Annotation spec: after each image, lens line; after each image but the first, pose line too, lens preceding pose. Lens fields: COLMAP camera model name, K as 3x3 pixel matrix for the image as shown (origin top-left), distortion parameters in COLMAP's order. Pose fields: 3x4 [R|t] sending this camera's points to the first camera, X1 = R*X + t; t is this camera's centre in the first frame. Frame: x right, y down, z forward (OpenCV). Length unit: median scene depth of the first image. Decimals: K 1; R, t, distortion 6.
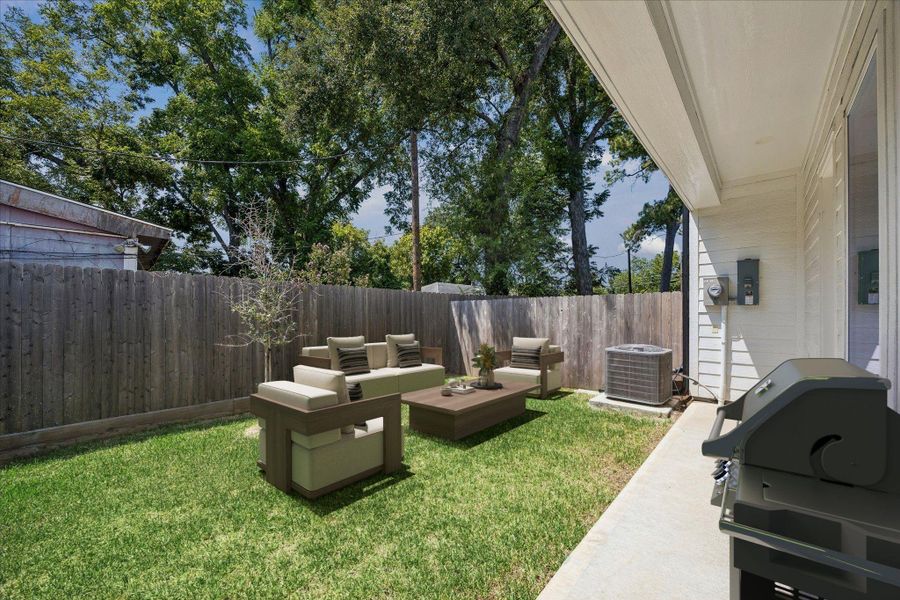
lens RADIAL K [[348.7, 0, 449.5], [0, 348.7, 305.2], [0, 0, 1]] dist [0.012789, -0.001767]
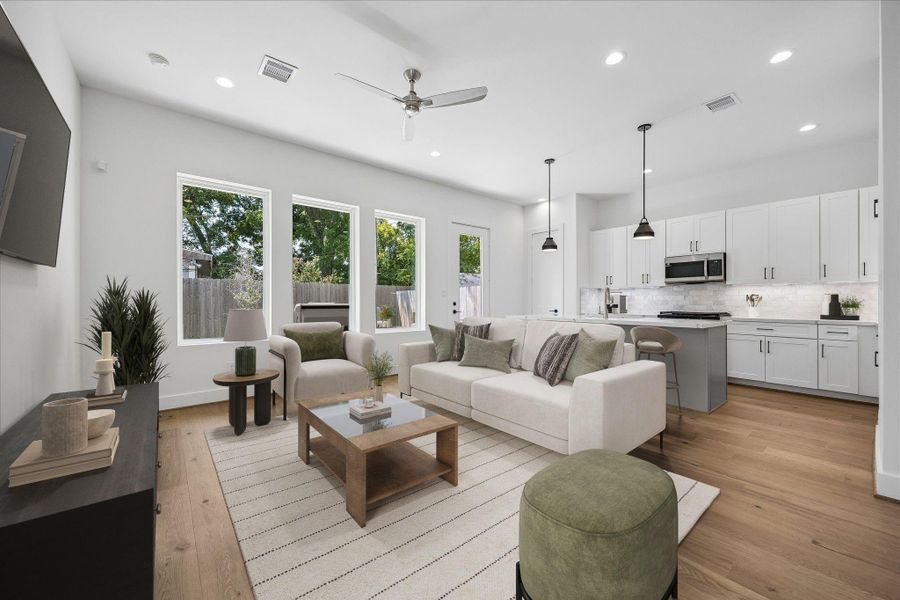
lens RADIAL K [[348.7, 0, 452.7], [0, 348.7, 298.3], [0, 0, 1]] dist [0.012789, -0.001767]
pose [[0.989172, -0.000393, -0.146763, 0.184625], [0.002361, 0.999910, 0.013235, -0.001015], [0.146744, -0.013439, 0.989083, -0.163847]]
